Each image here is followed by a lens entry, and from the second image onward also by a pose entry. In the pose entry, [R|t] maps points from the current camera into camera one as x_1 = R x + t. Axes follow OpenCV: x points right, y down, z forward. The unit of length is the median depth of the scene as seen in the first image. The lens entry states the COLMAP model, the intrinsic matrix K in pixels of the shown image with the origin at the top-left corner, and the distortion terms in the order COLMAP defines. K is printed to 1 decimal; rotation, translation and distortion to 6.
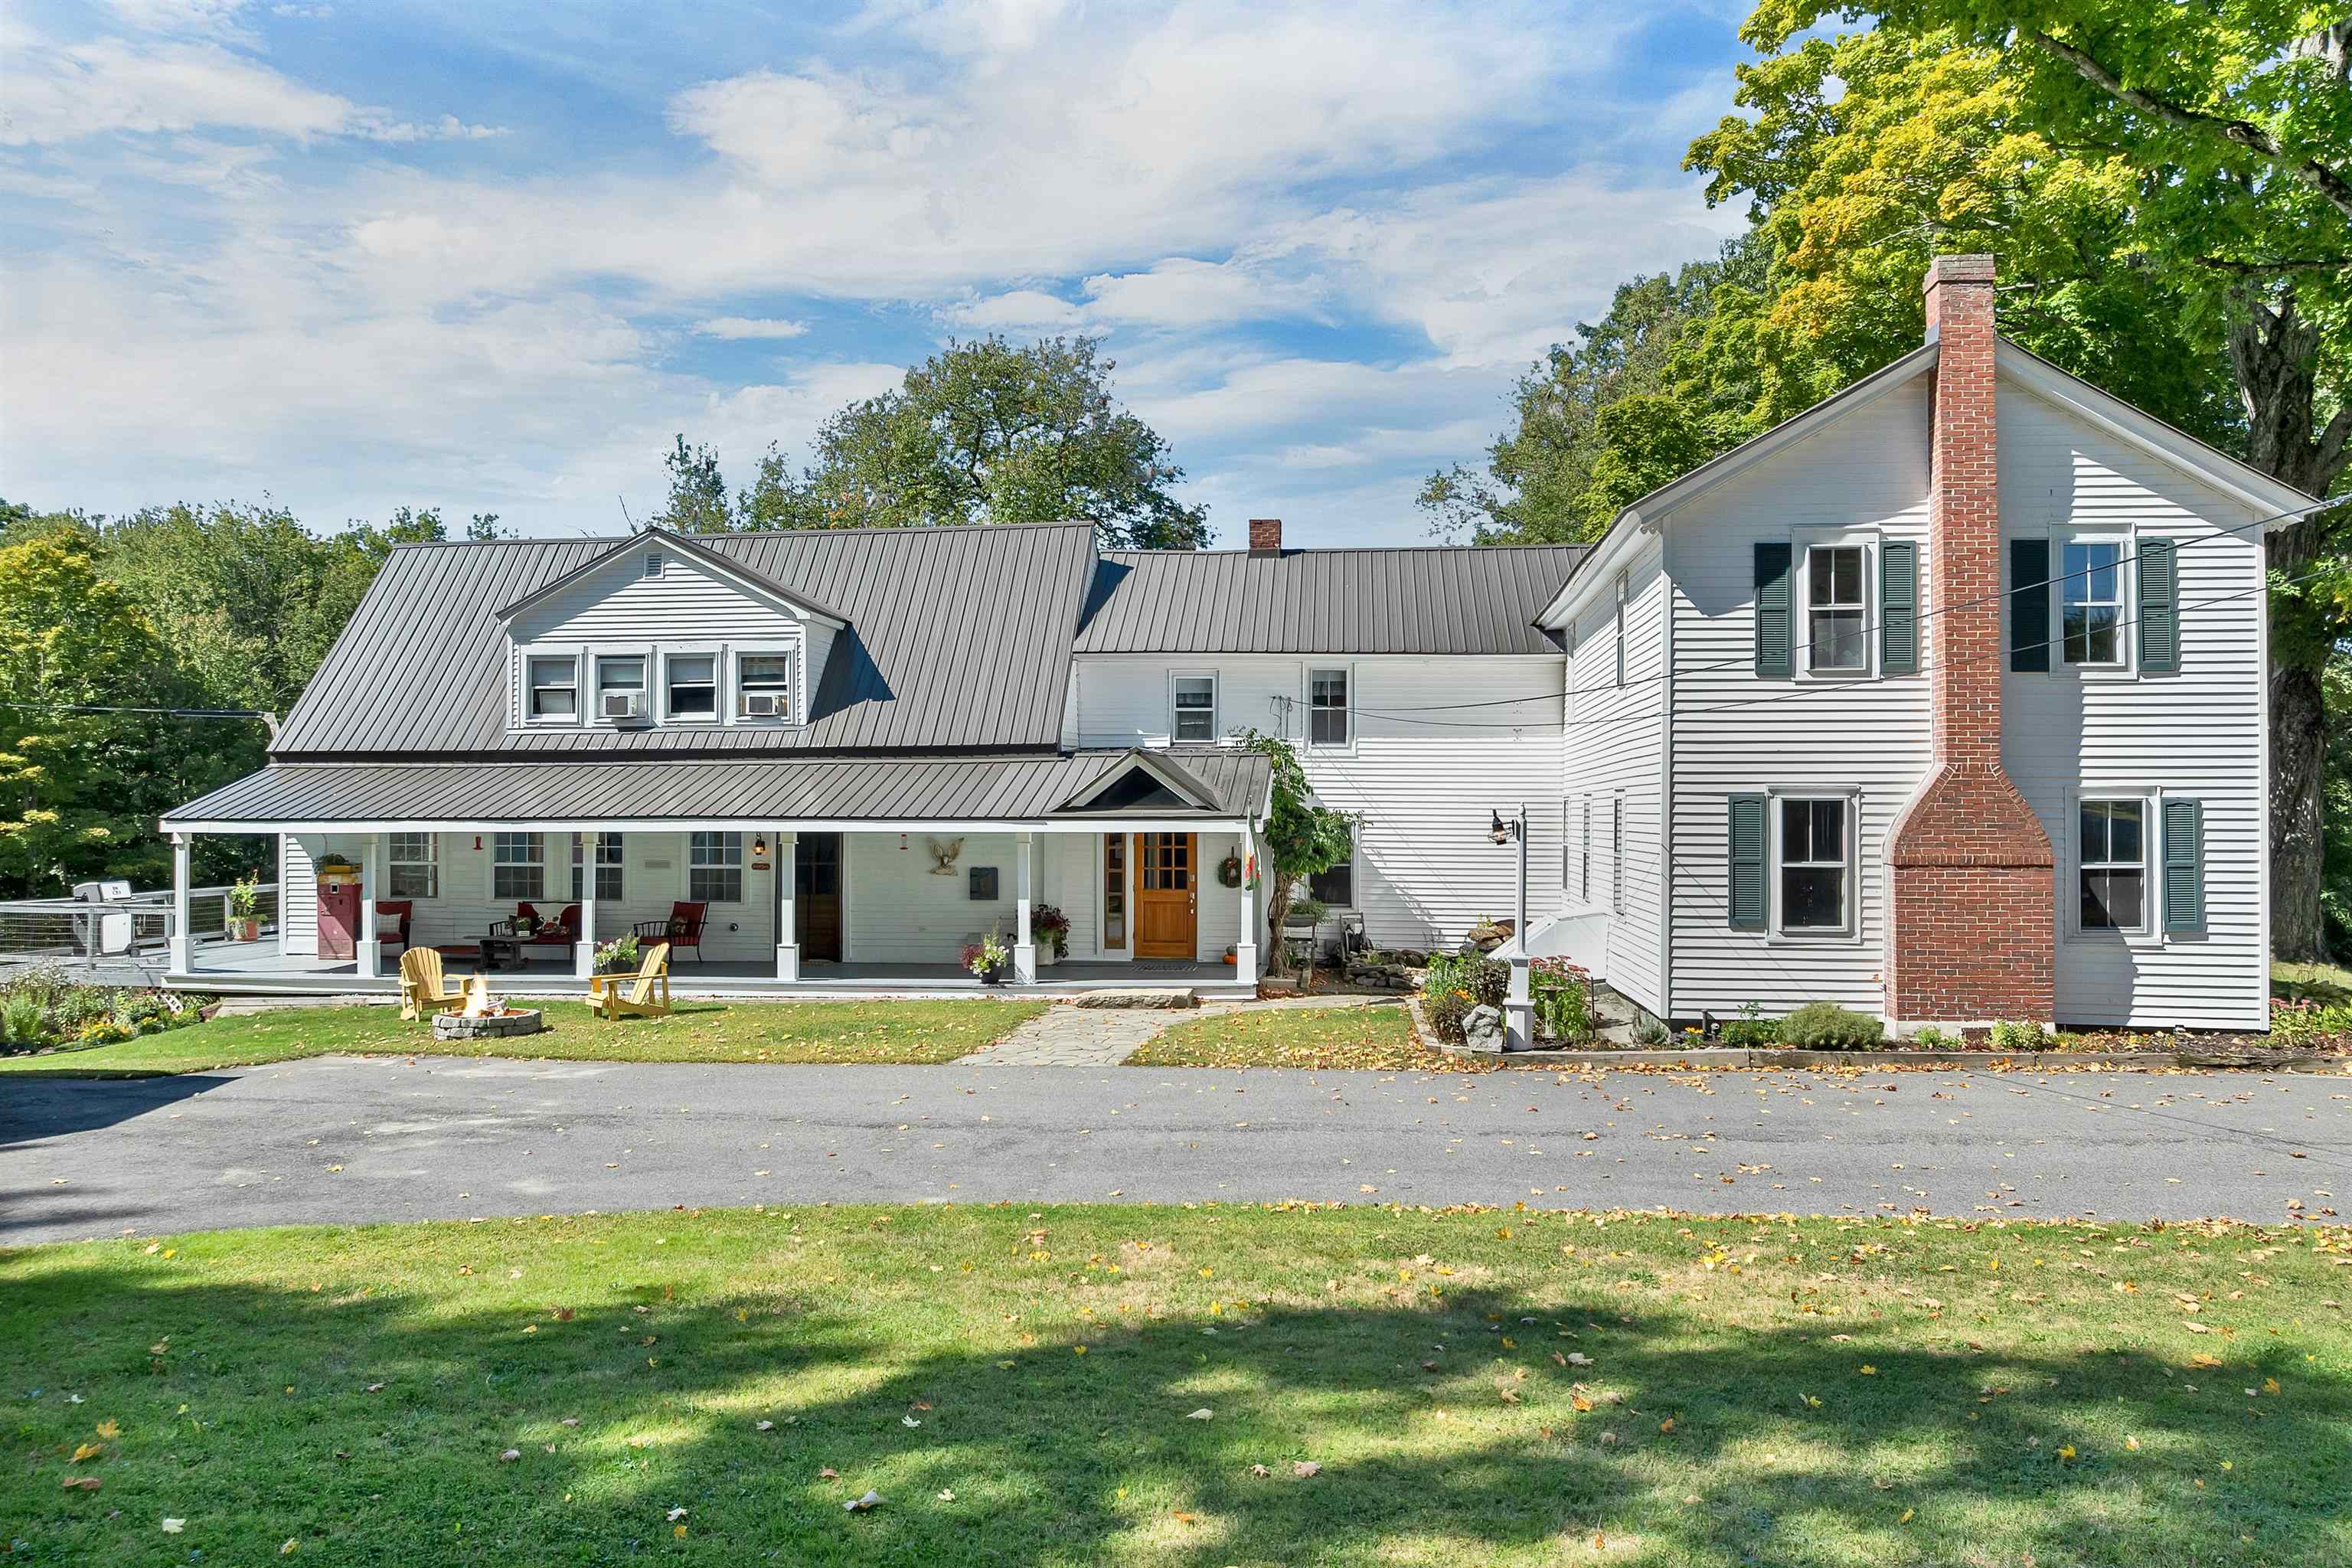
lens RADIAL K [[1748.4, 0, 1176.0], [0, 1748.4, 788.9], [0, 0, 1]] dist [-0.006888, -0.000085]
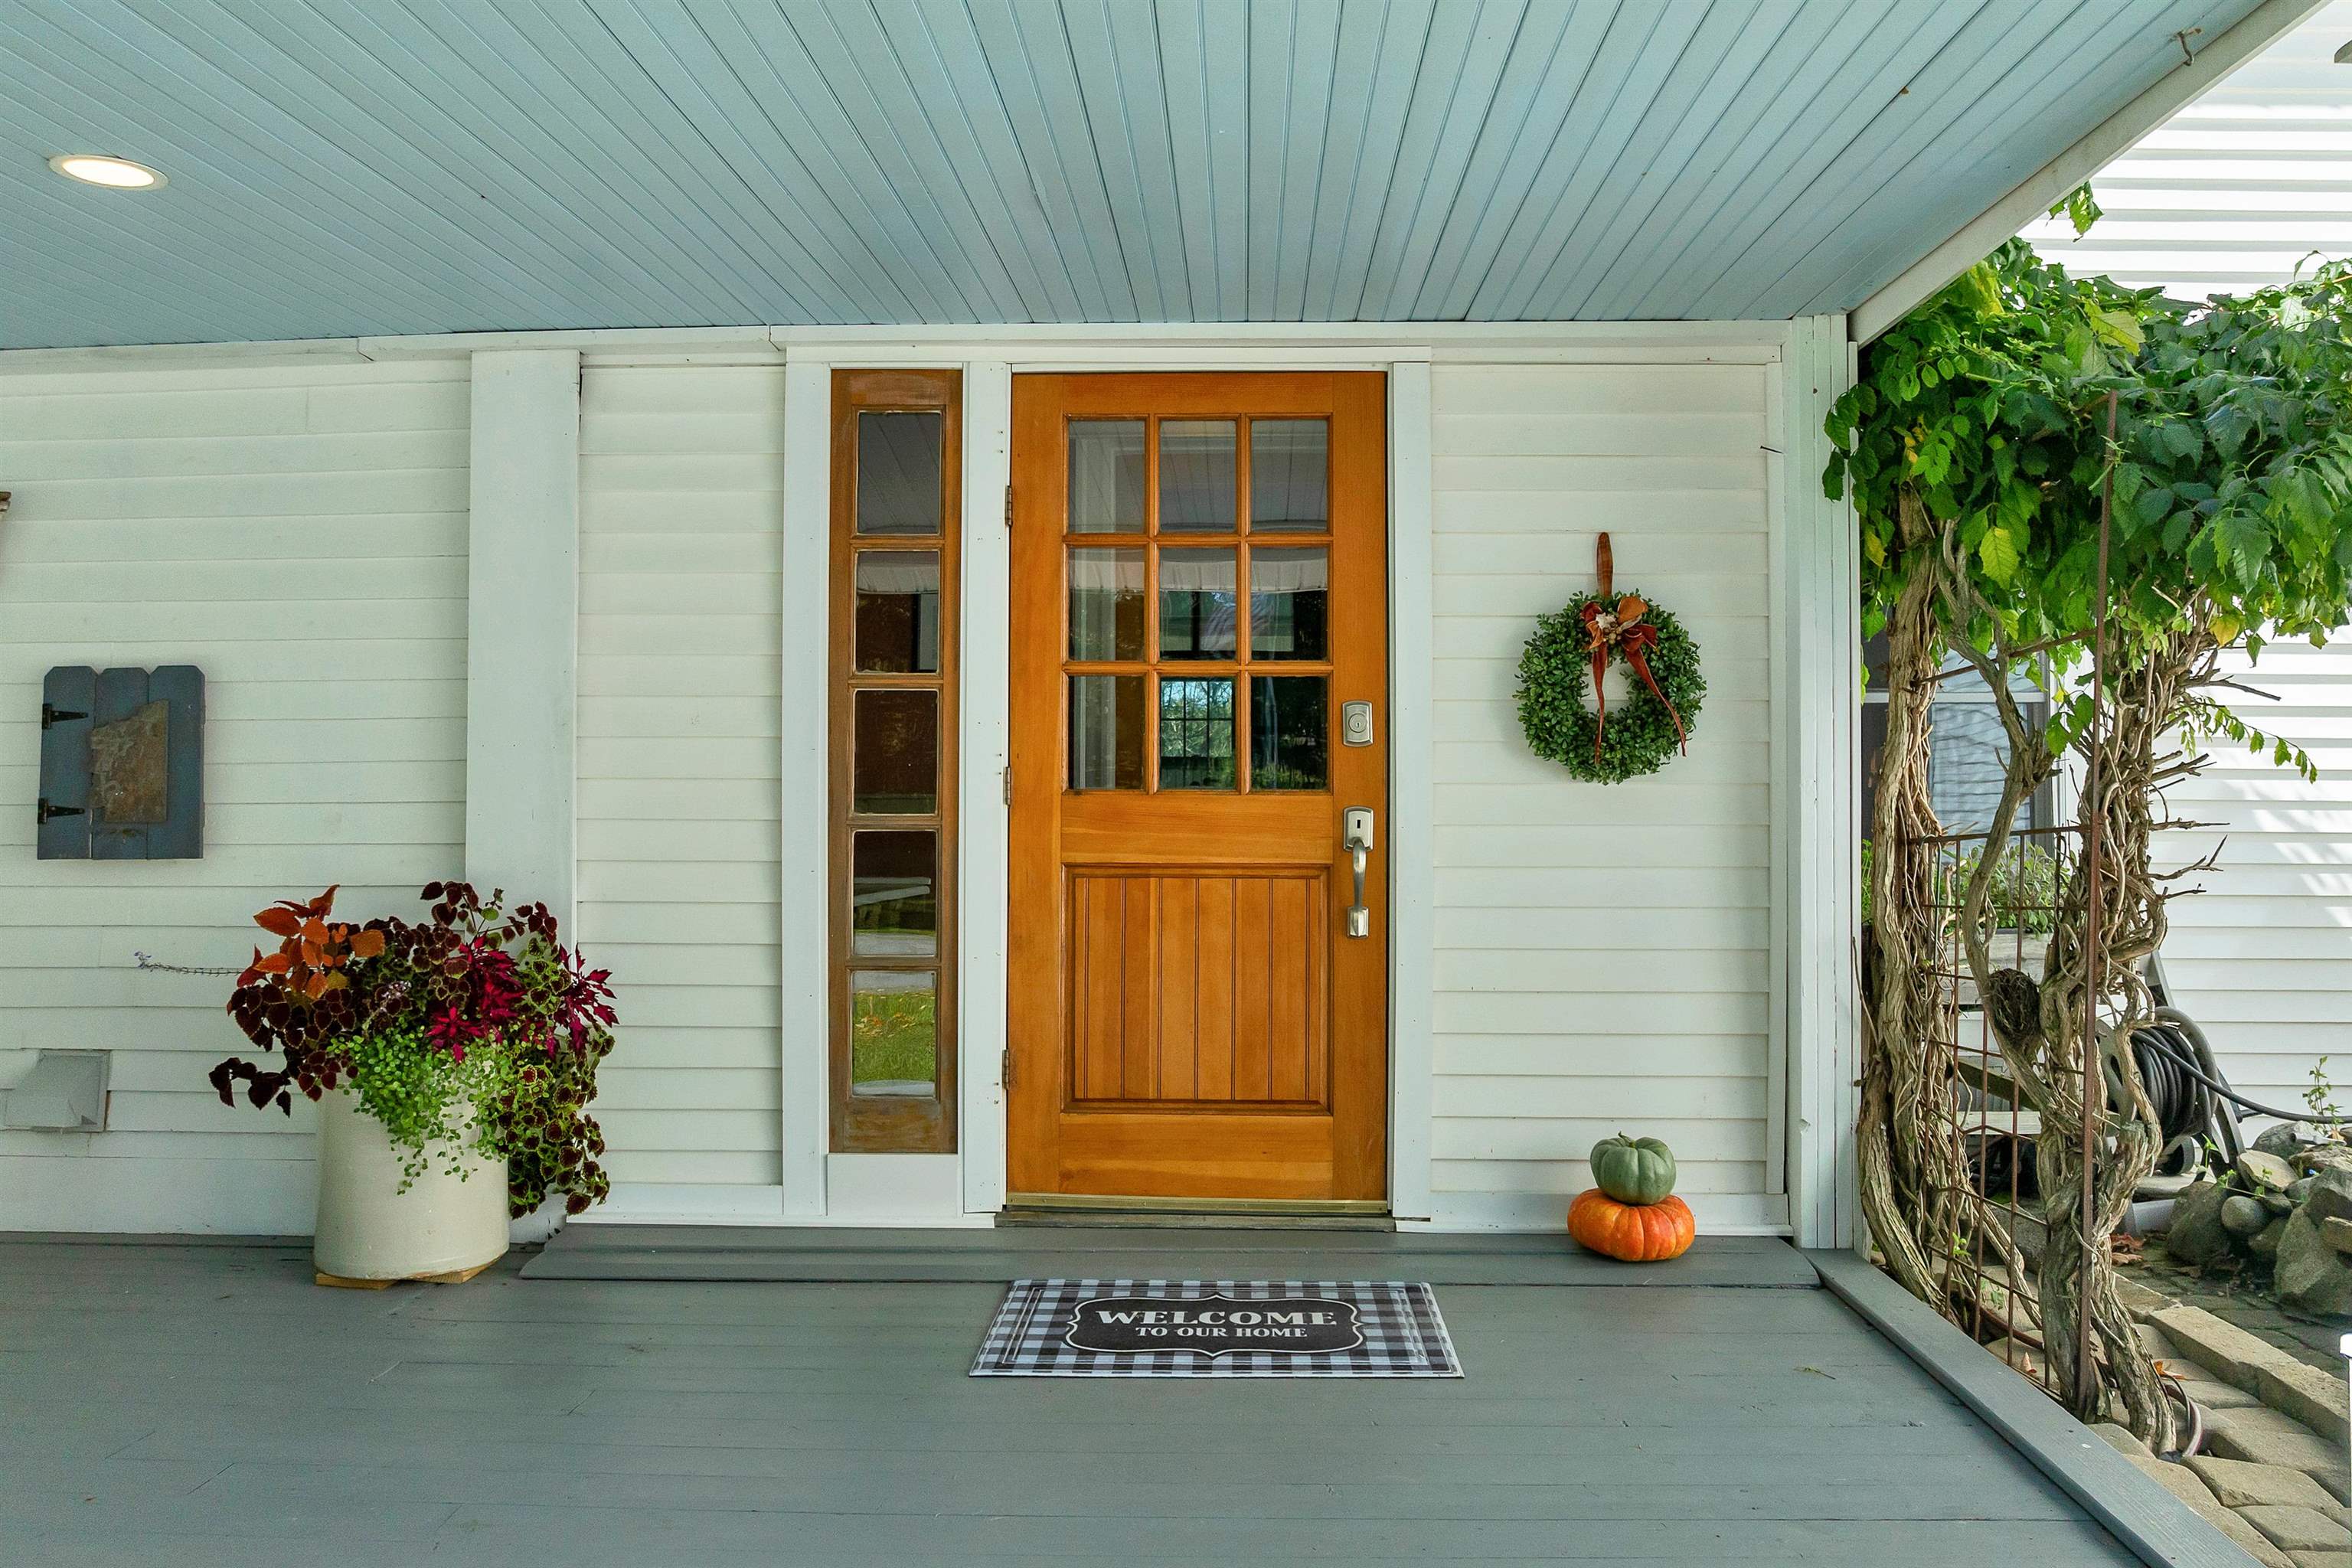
lens RADIAL K [[1748.4, 0, 1176.1], [0, 1748.4, 780.4], [0, 0, 1]] dist [-0.006888, -0.000085]
pose [[0.992263, 0.003074, 0.124115, -0.029008], [-0.004394, 0.999937, 0.010362, 0.054556], [-0.124075, -0.010827, 0.992214, 0.832611]]
